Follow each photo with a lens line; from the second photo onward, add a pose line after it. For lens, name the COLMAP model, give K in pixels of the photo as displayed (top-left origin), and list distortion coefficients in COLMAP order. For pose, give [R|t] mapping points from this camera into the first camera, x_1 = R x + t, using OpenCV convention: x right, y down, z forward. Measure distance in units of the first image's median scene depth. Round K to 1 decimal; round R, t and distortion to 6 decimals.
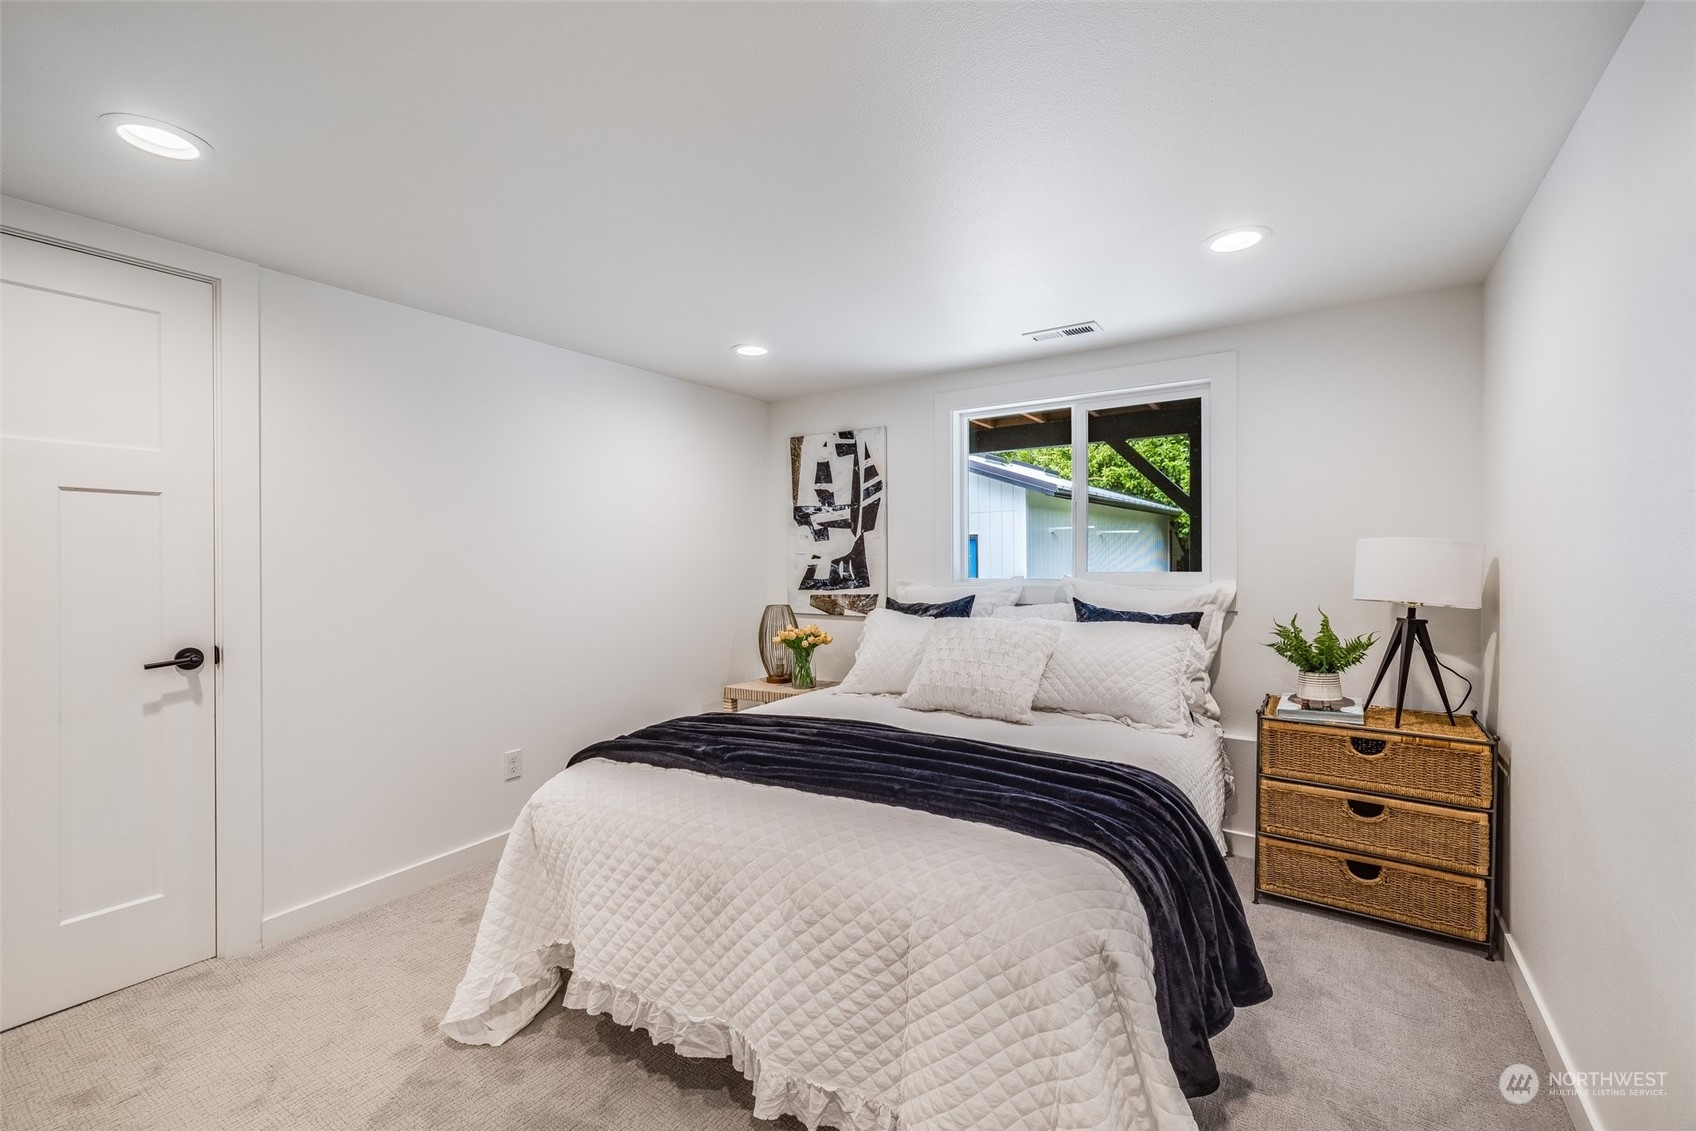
lens RADIAL K [[705.7, 0, 848.0], [0, 705.7, 565.5], [0, 0, 1]] dist [-0.000943, -0.000171]
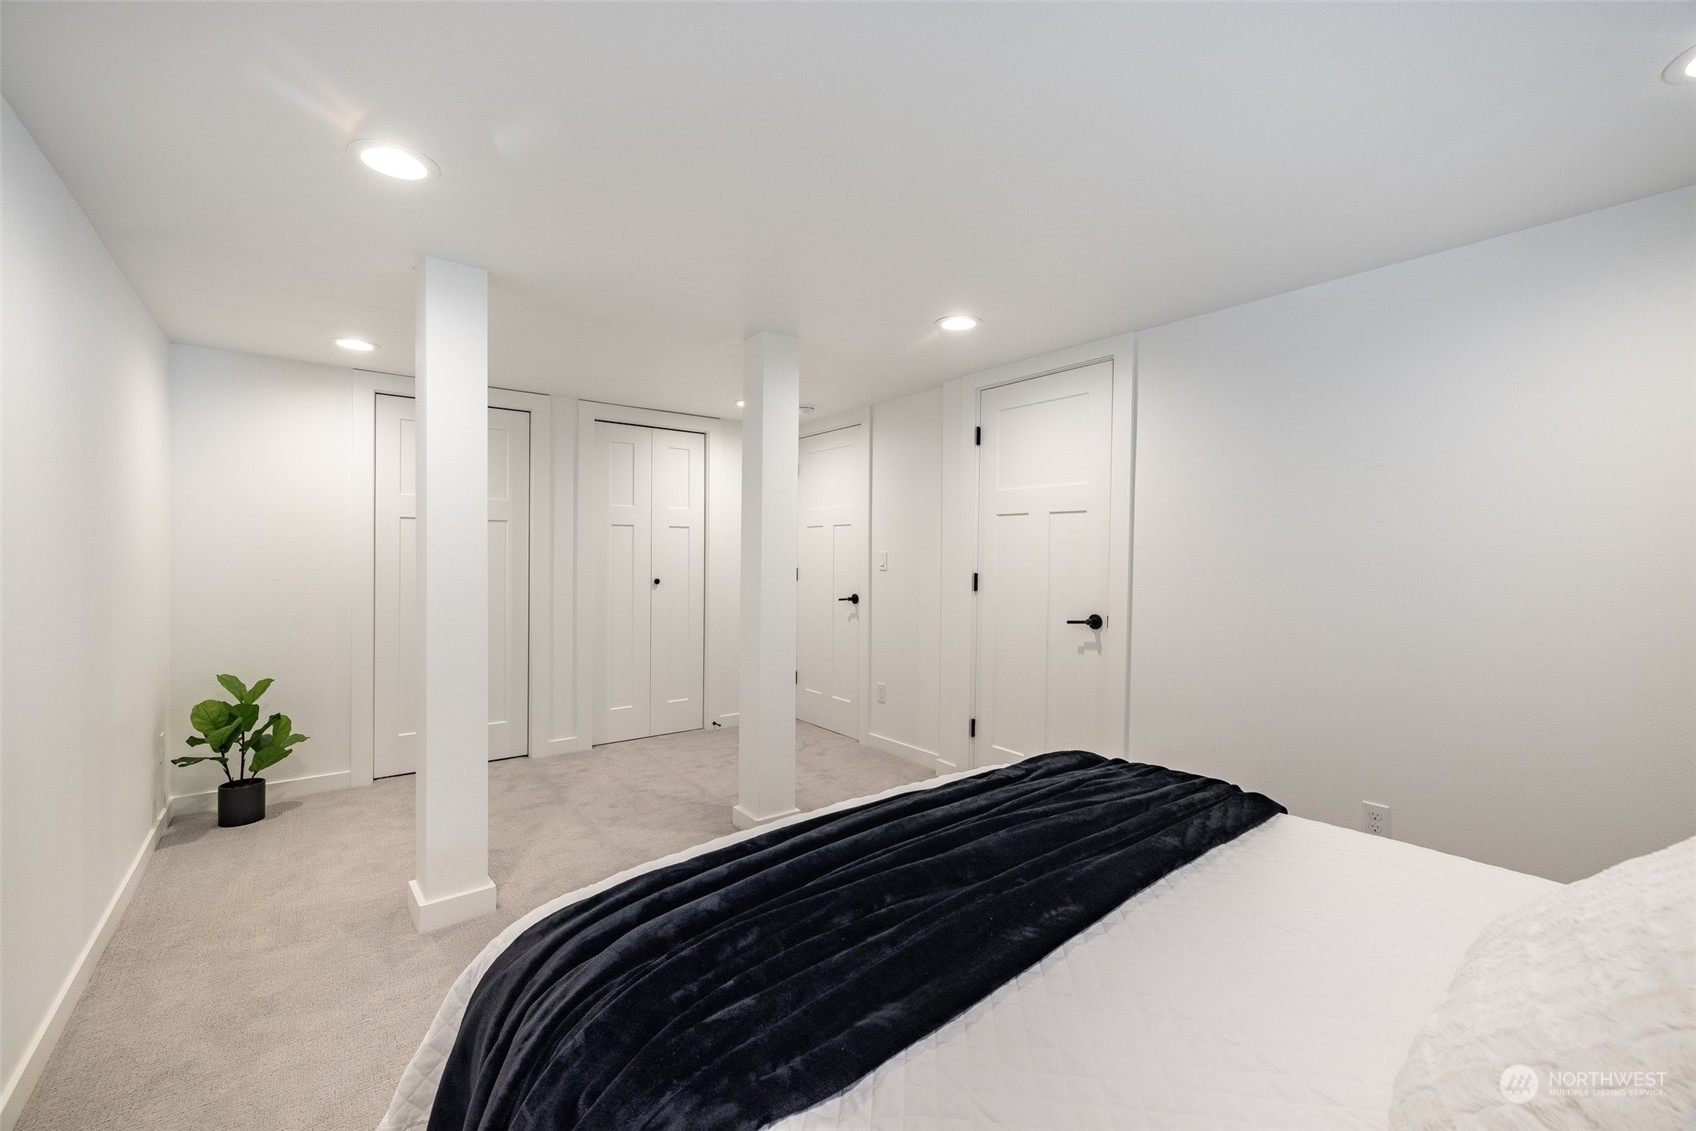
lens RADIAL K [[705.7, 0, 848.0], [0, 705.7, 565.5], [0, 0, 1]] dist [-0.000943, -0.000171]
pose [[-0.301976, 0.012208, -0.953237, 0.655760], [-0.018600, 0.999652, 0.018695, -0.004747], [0.953134, 0.023375, -0.301644, 0.972725]]
